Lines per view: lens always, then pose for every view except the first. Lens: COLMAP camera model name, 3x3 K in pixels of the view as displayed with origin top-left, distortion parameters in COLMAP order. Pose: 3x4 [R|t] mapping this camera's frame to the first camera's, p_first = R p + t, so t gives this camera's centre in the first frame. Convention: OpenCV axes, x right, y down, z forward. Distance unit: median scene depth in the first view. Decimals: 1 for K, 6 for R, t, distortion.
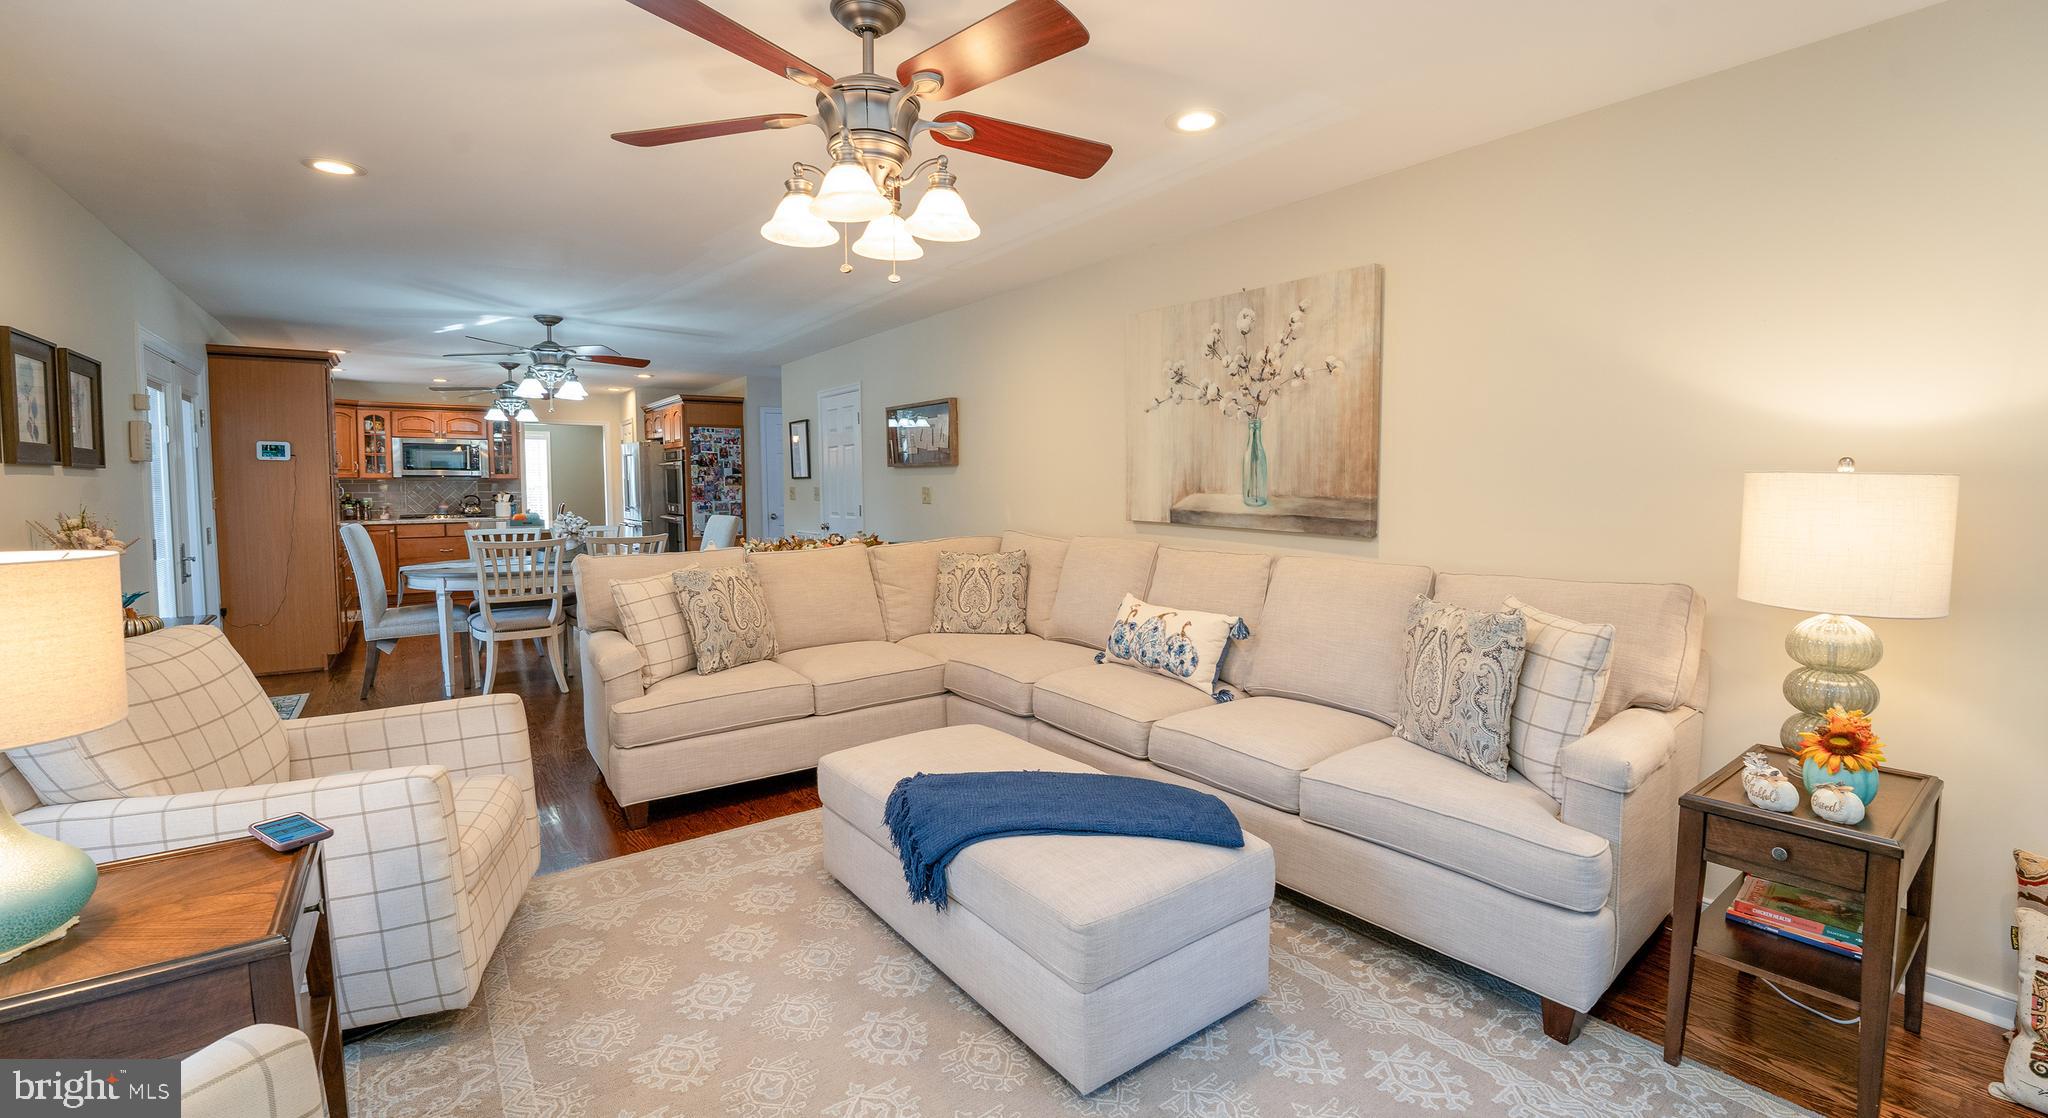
lens RADIAL K [[858.9, 0, 1046.0], [0, 858.9, 534.1], [0, 0, 1]] dist [-0.023934, -0.000045]
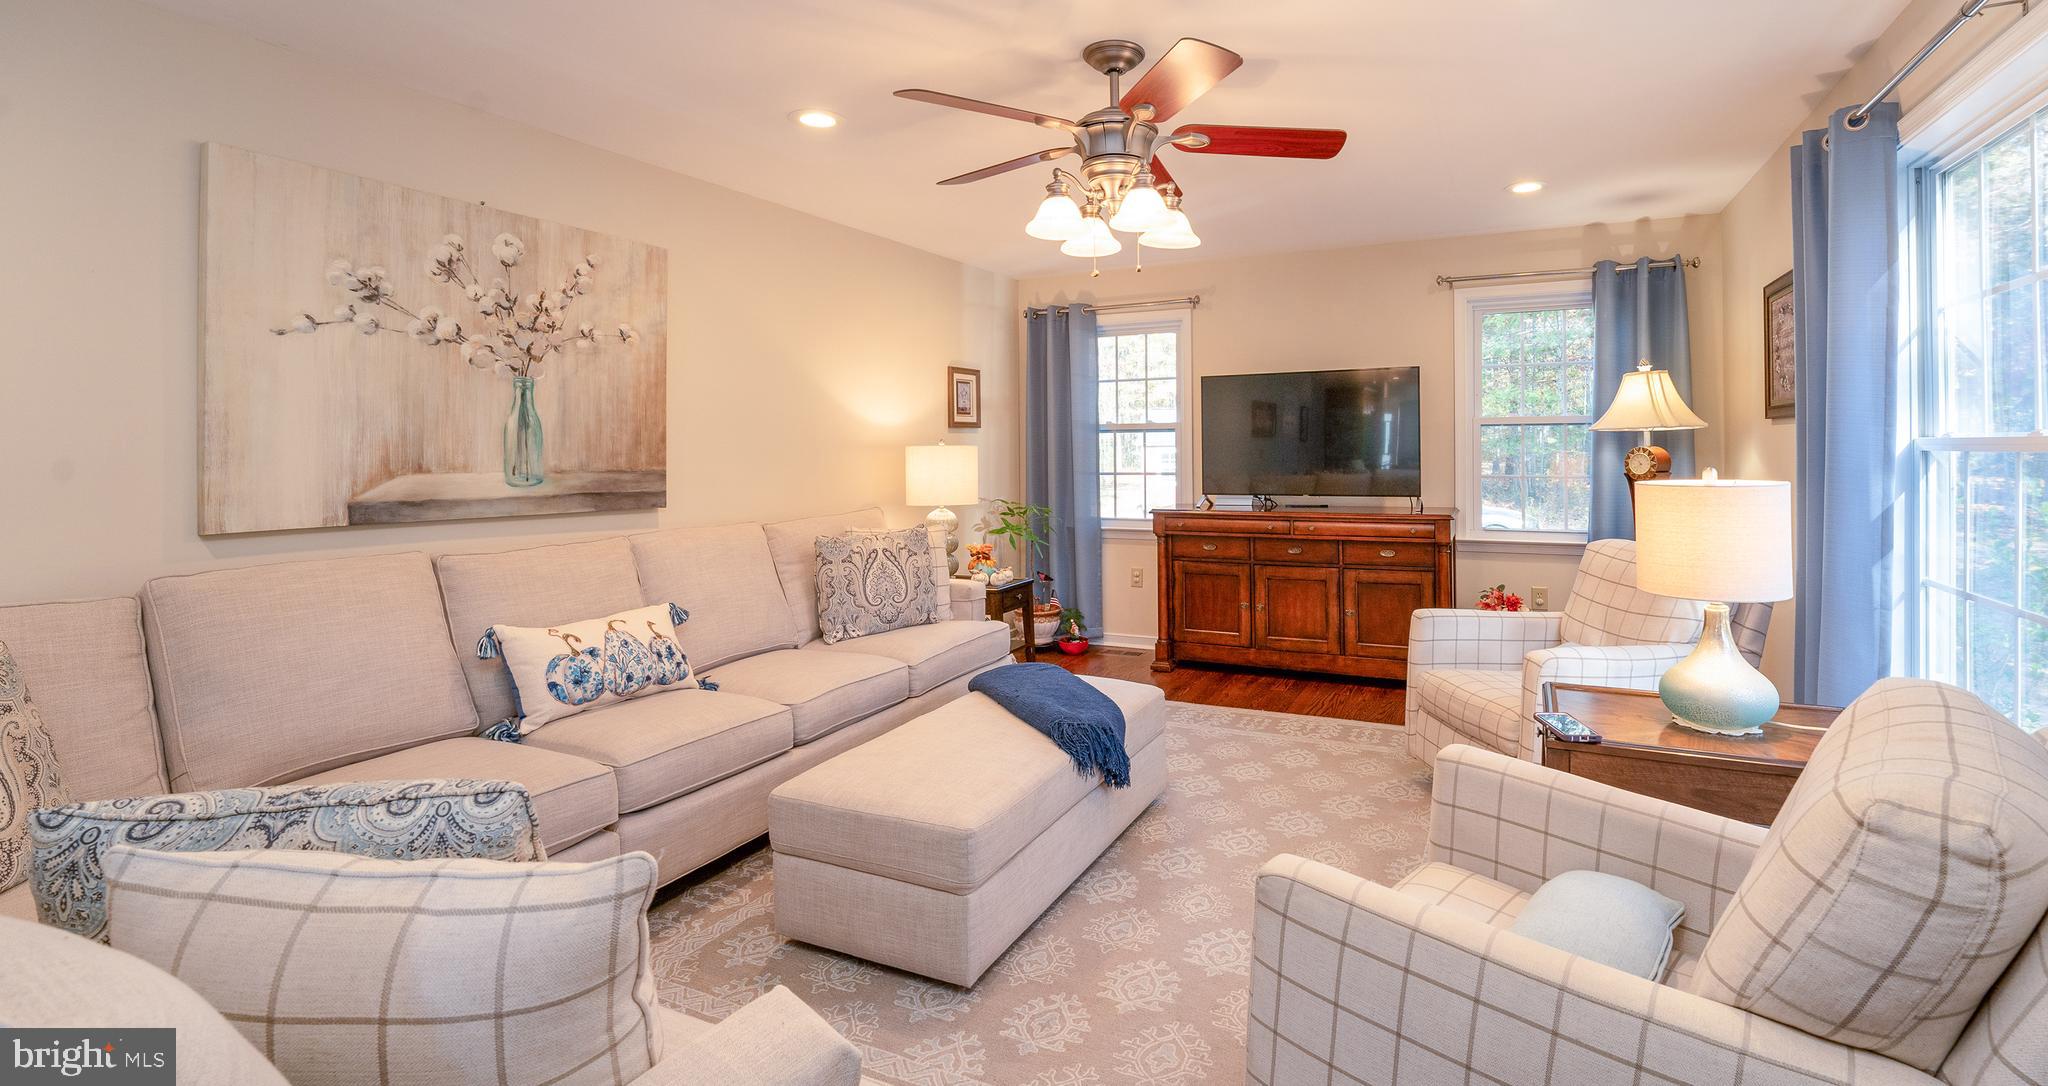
lens RADIAL K [[889.4, 0, 1101.4], [0, 889.4, 456.9], [0, 0, 1]] dist [-0.035714, -0.000023]
pose [[-0.470579, -0.000063, 0.882358, -0.732636], [0.068002, 0.997023, 0.036338, -0.053722], [-0.879734, 0.077102, -0.469174, 0.926006]]
